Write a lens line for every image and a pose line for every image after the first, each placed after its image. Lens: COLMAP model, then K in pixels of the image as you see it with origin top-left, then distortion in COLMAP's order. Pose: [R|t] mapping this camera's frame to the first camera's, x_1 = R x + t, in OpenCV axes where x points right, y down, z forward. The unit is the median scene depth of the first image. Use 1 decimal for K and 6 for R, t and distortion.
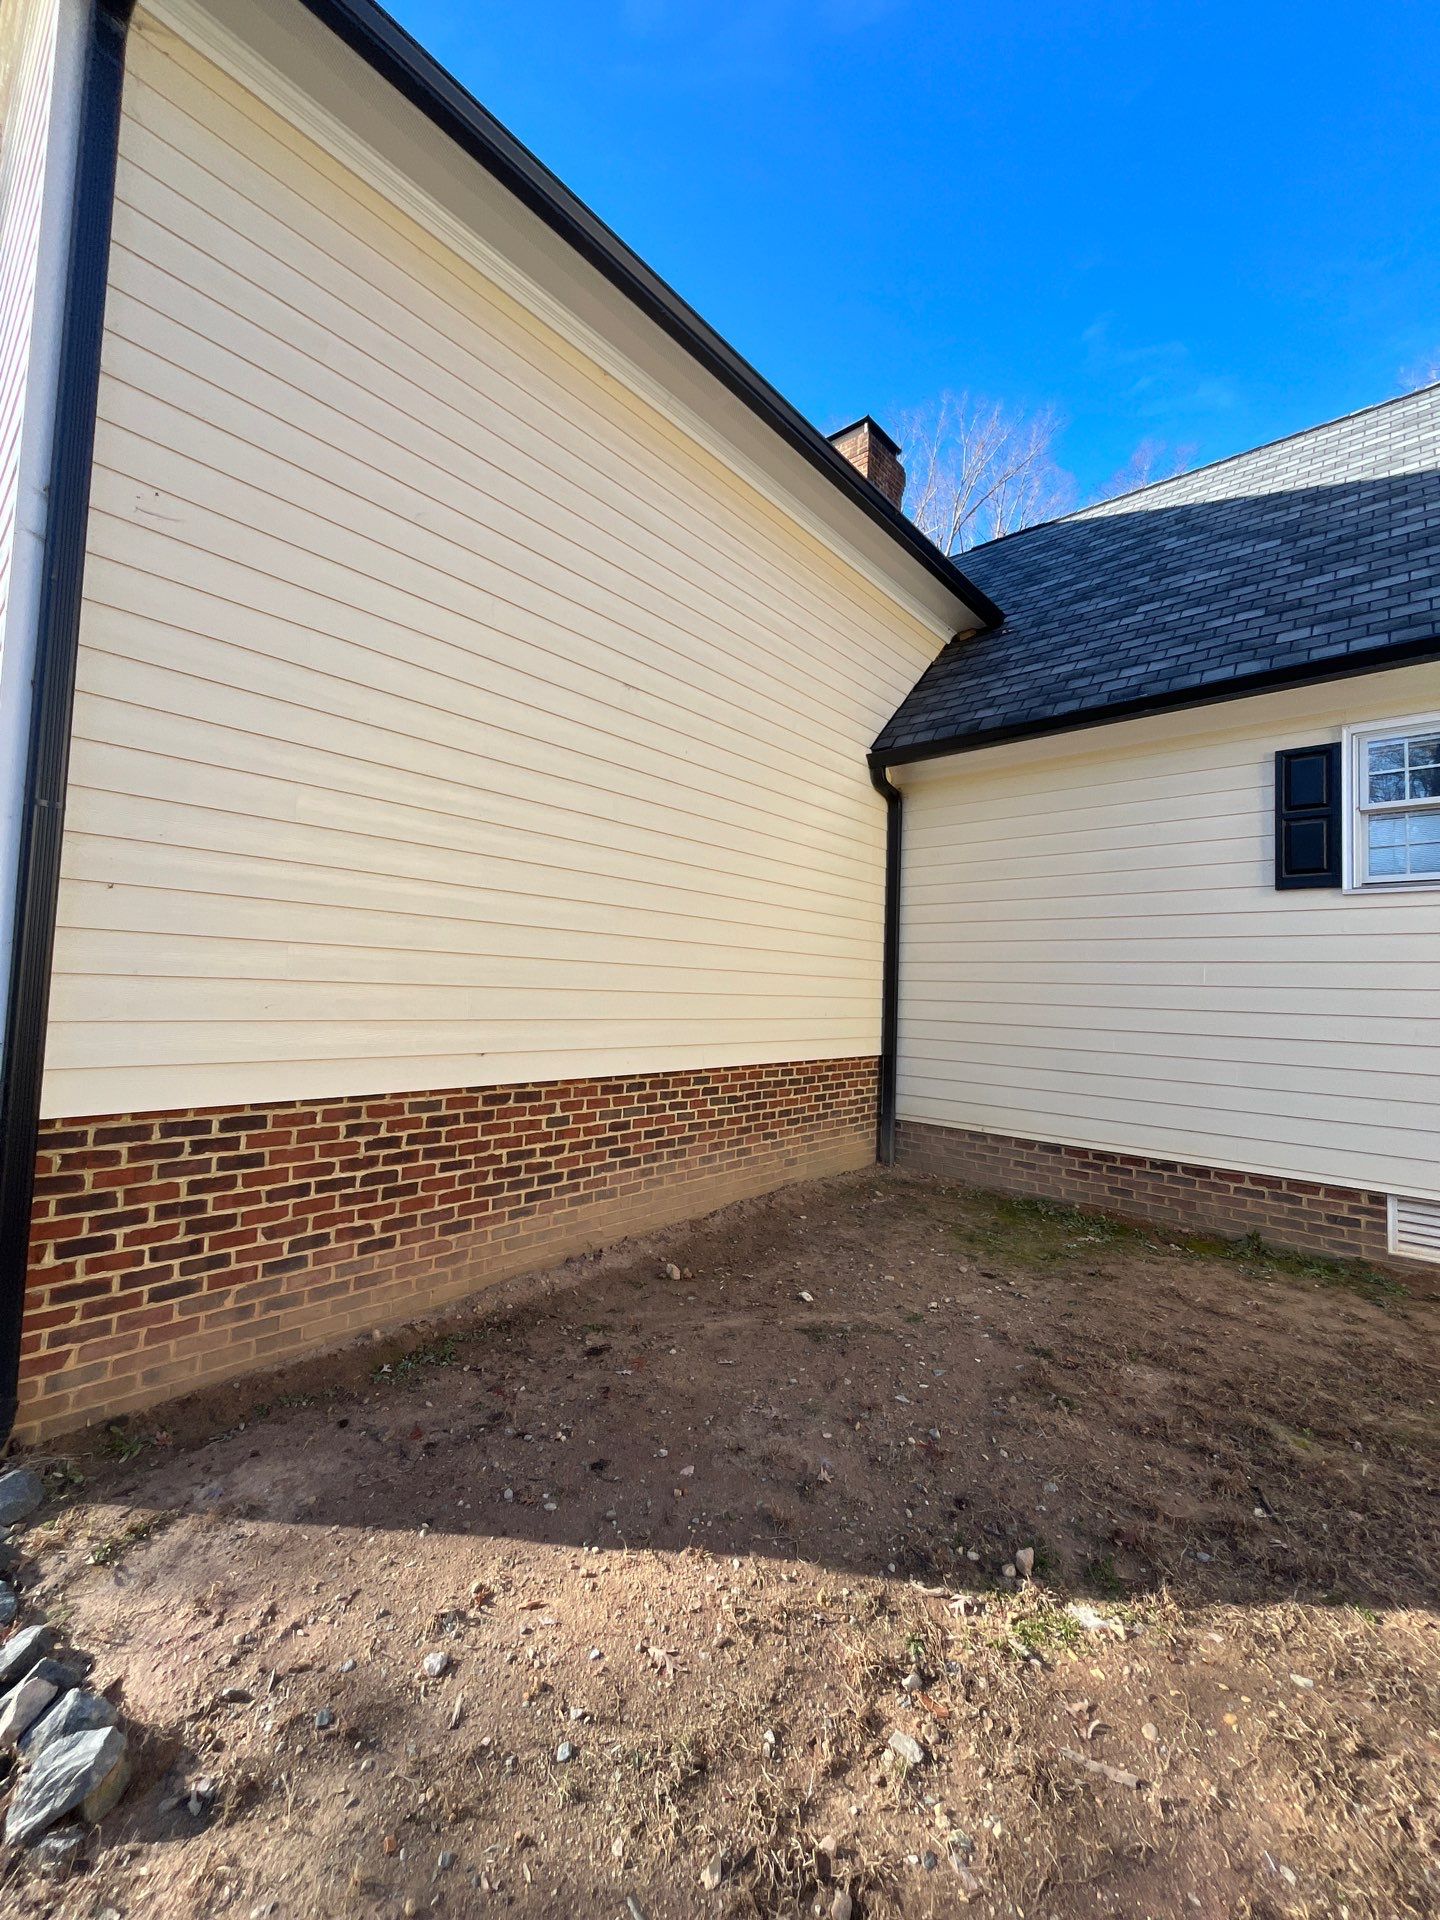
lens RADIAL K [[773.2, 0, 716.2], [0, 773.2, 956.7], [0, 0, 1]] dist [-0.008100, -0.000155]
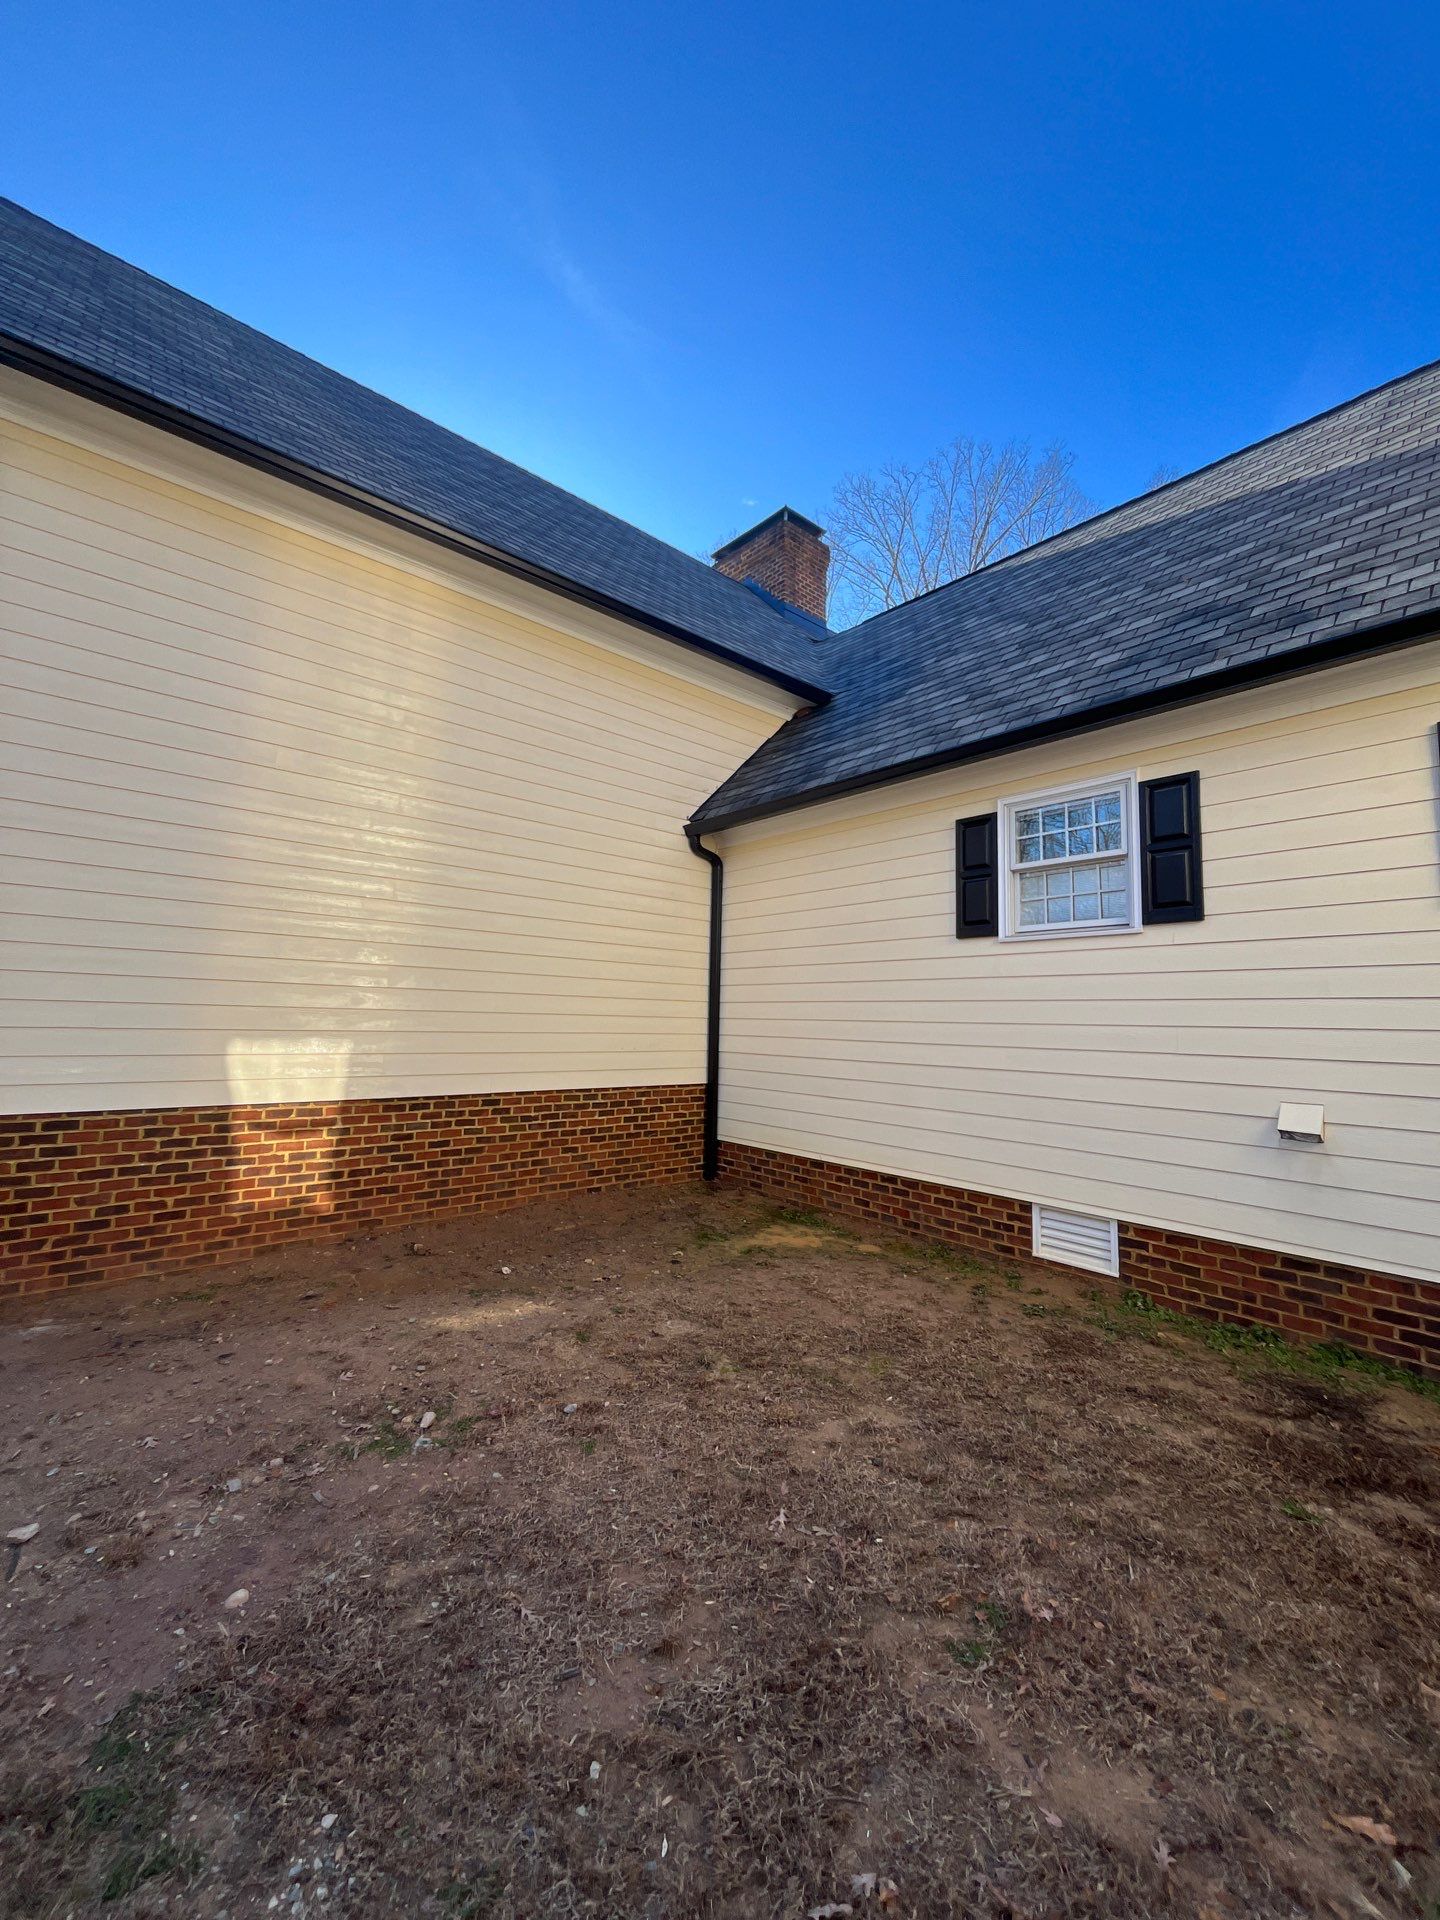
lens RADIAL K [[773.2, 0, 727.7], [0, 773.2, 961.1], [0, 0, 1]] dist [-0.008100, -0.000155]
pose [[0.992370, -0.020157, -0.121639, 0.557164], [0.015604, 0.999146, -0.038269, -0.014740], [0.122306, 0.036079, 0.991836, -0.208659]]
